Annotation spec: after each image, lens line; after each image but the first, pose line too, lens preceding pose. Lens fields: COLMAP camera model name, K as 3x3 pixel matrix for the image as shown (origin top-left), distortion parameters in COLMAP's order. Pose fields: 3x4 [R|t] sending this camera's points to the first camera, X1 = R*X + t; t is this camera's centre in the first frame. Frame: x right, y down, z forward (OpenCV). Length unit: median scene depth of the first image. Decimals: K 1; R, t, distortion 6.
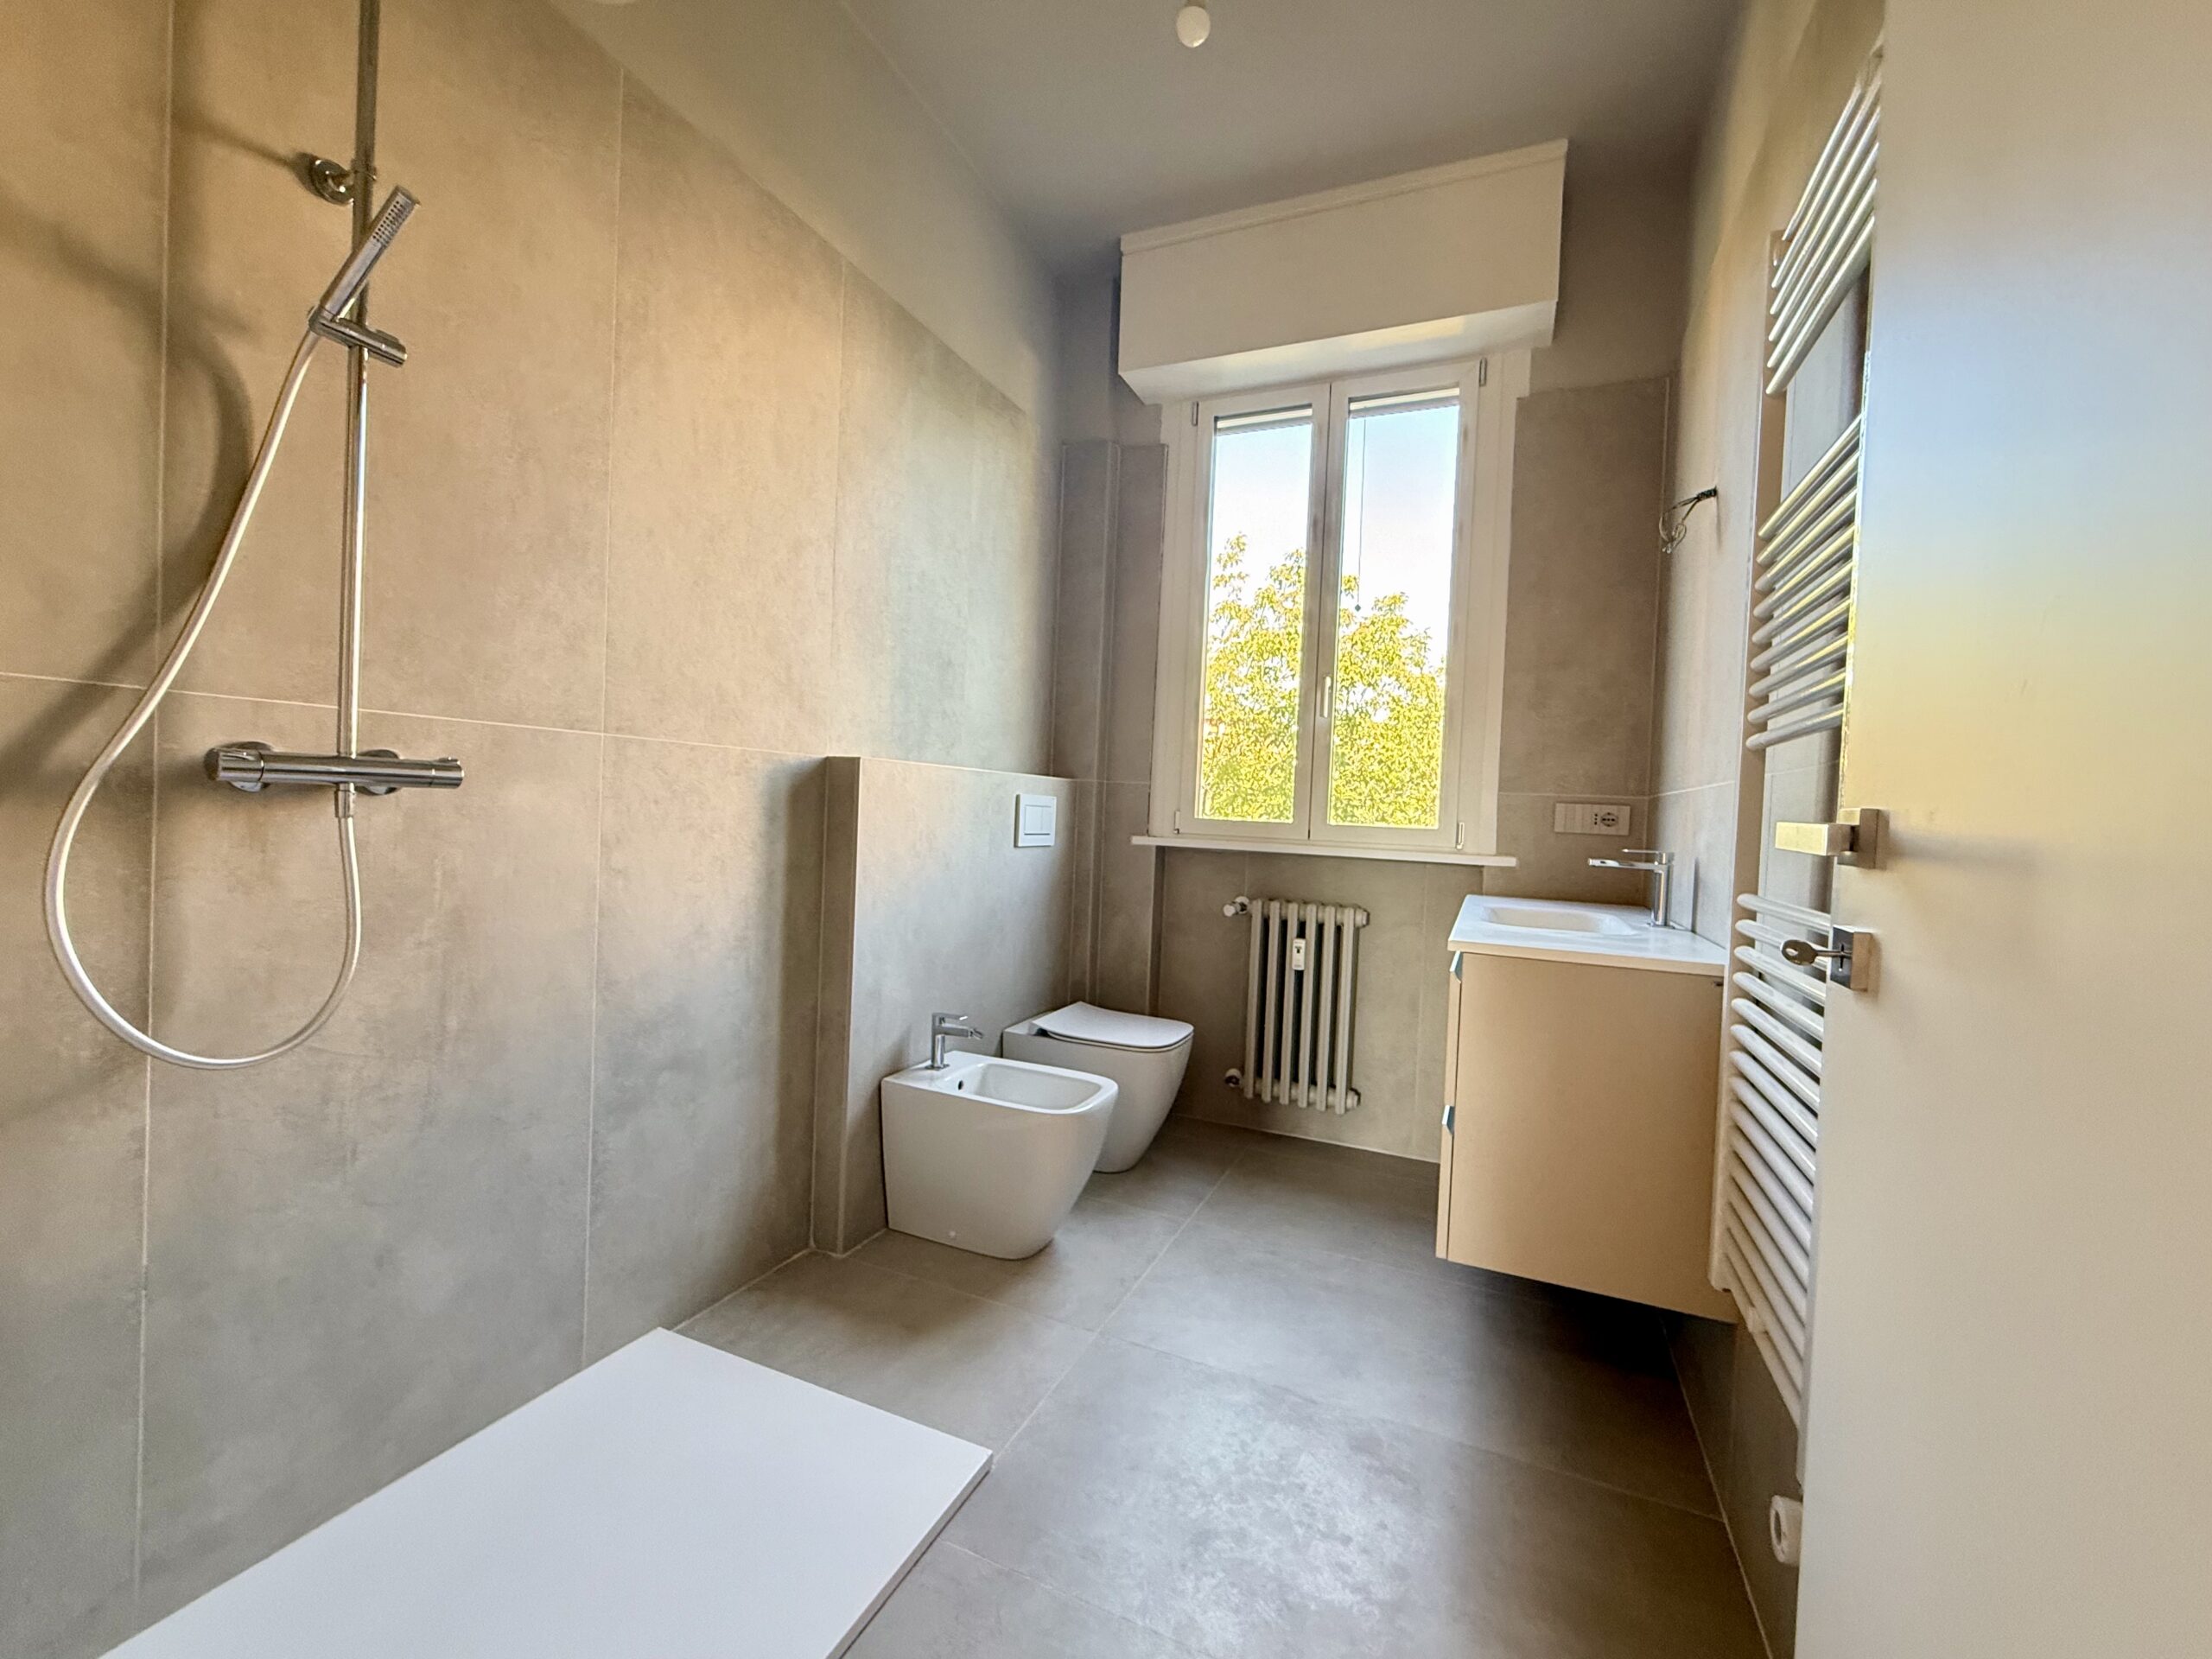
lens RADIAL K [[882.8, 0, 1204.5], [0, 882.8, 830.5], [0, 0, 1]] dist [-0.002667, 0.000145]
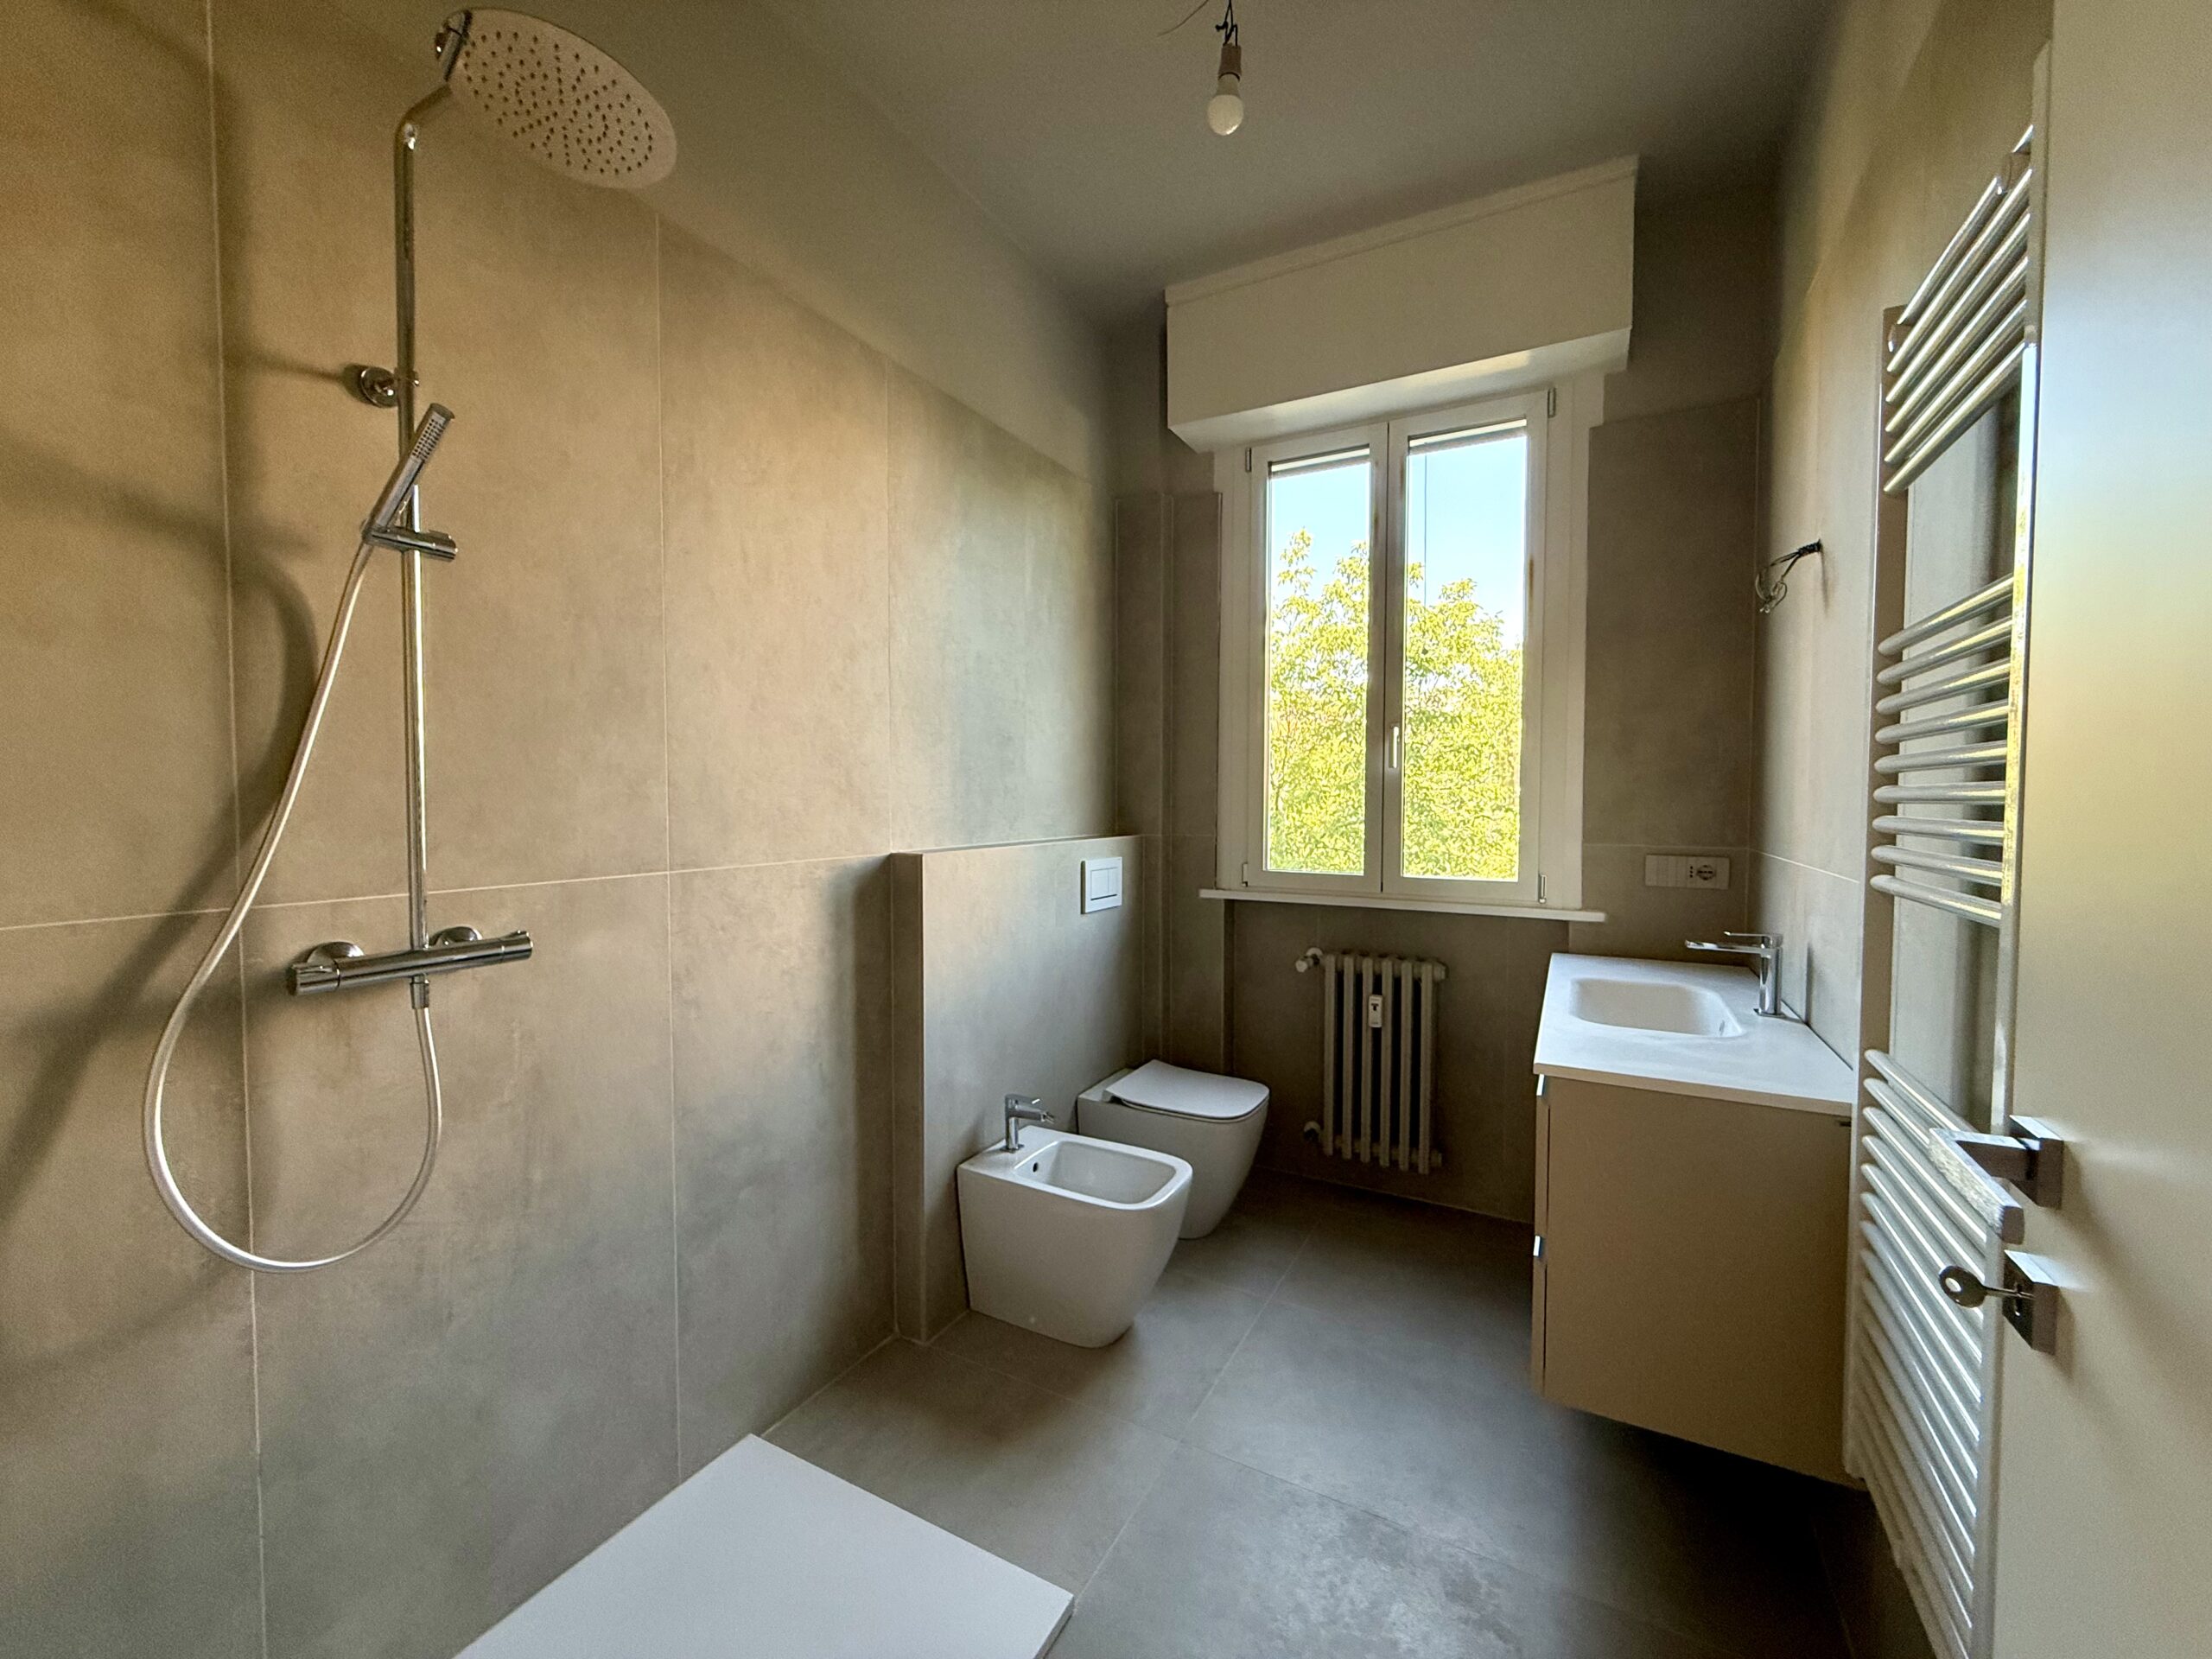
lens RADIAL K [[882.8, 0, 1205.1], [0, 882.8, 828.9], [0, 0, 1]] dist [-0.002667, 0.000145]
pose [[0.996007, -0.034942, -0.082151, 0.011935], [0.035800, 0.999318, 0.009000, -0.121858], [0.081780, -0.011905, 0.996579, 0.036661]]
